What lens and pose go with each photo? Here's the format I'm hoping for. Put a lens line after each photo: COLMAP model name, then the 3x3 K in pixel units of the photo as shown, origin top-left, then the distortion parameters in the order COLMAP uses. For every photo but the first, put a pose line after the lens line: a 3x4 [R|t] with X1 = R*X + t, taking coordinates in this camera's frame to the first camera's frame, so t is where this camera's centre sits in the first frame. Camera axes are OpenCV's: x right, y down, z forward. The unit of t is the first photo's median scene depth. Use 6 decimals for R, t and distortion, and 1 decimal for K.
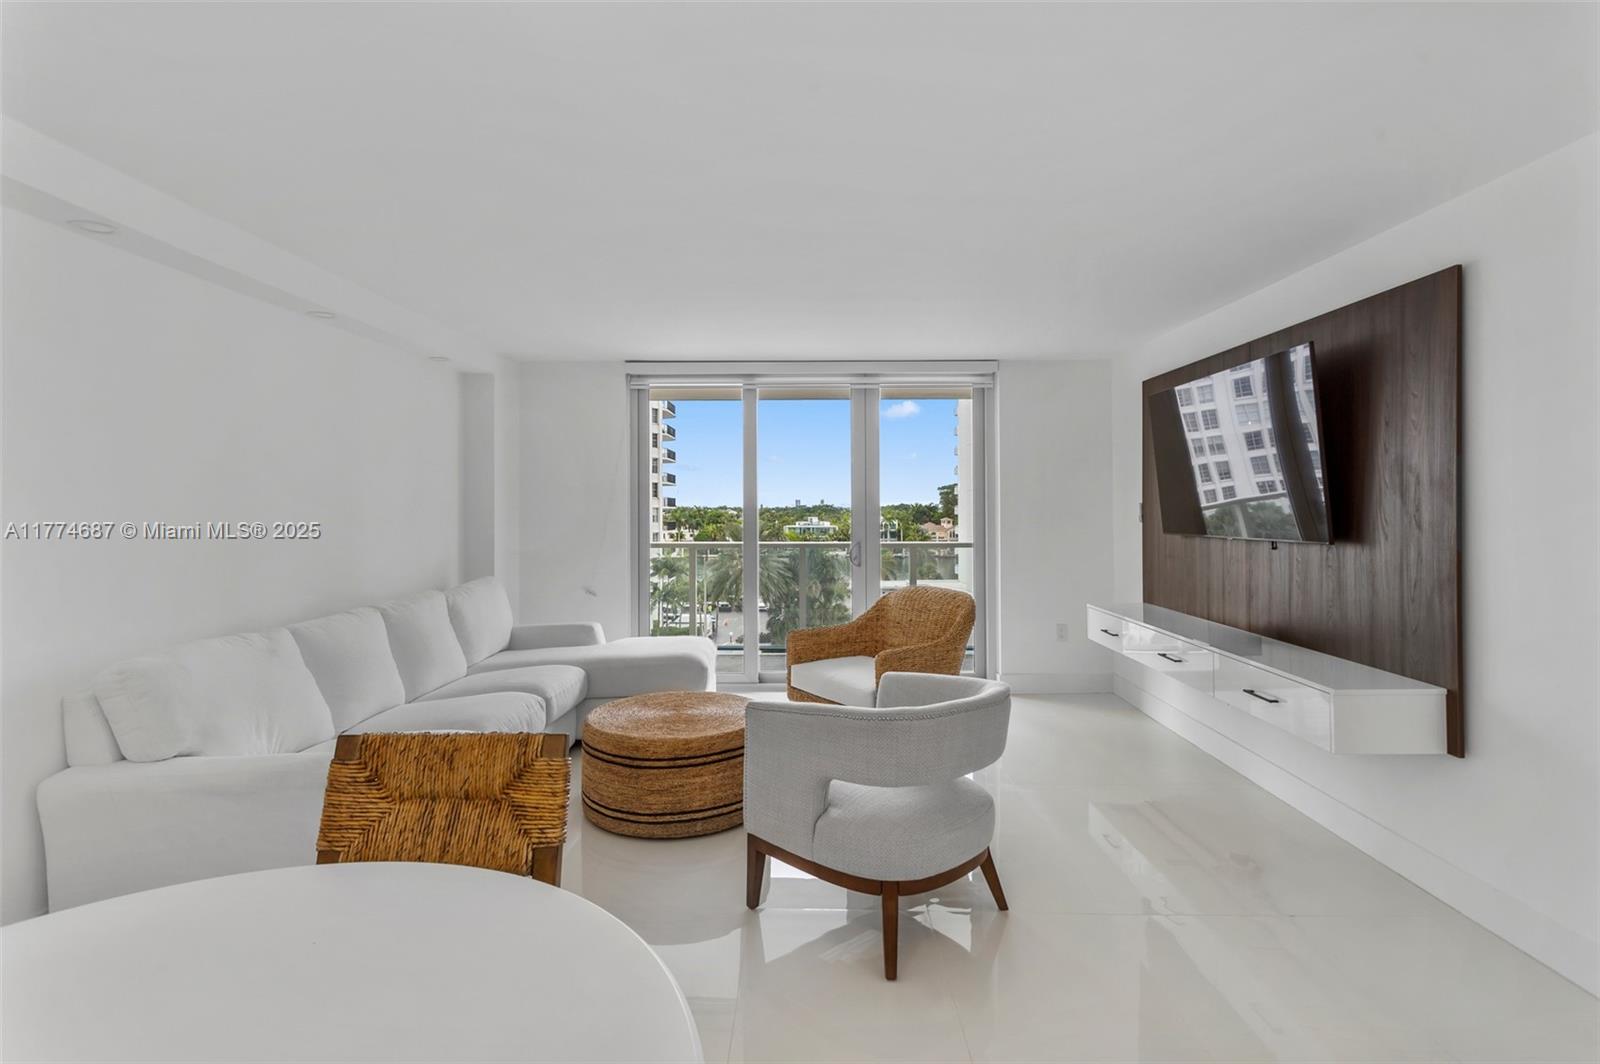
lens RADIAL K [[774.4, 0, 804.7], [0, 774.4, 500.7], [0, 0, 1]] dist [-0.000571, 0.004405]
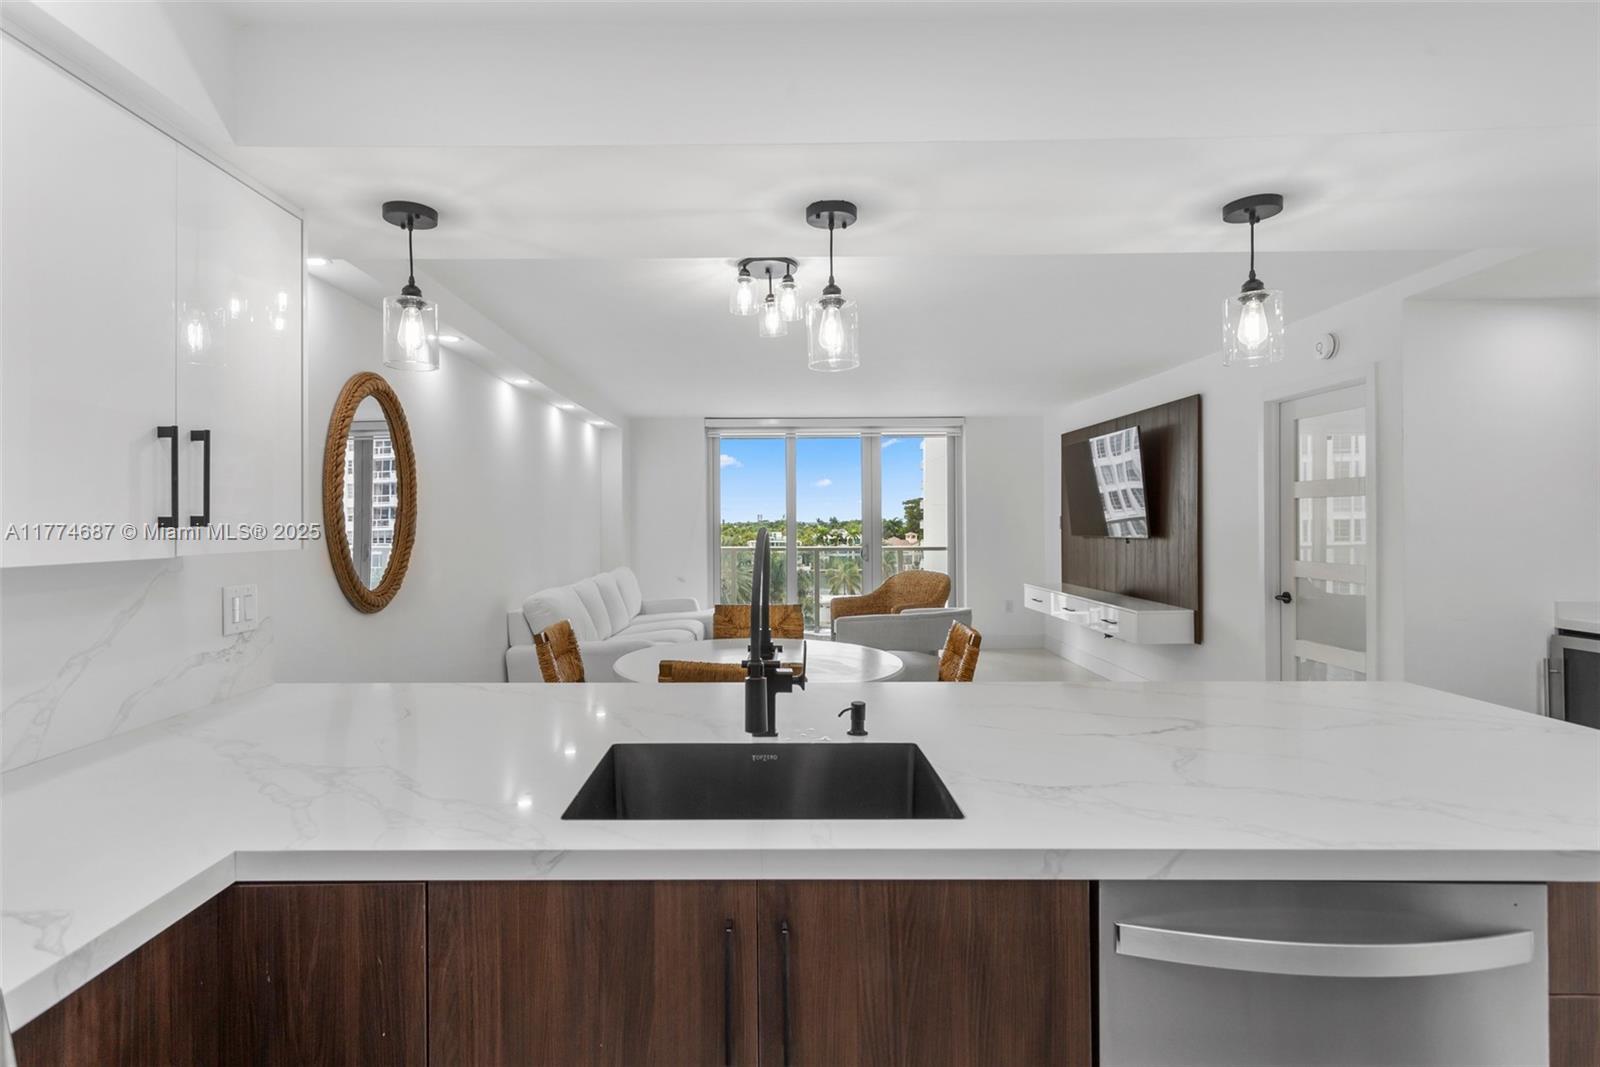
lens RADIAL K [[774.4, 0, 766.6], [0, 774.4, 530.0], [0, 0, 1]] dist [-0.000571, 0.004405]
pose [[0.999990, -0.003262, -0.003174, -0.128599], [0.003319, 0.999831, 0.018055, 0.001000], [0.003115, -0.018066, 0.999832, -0.501503]]
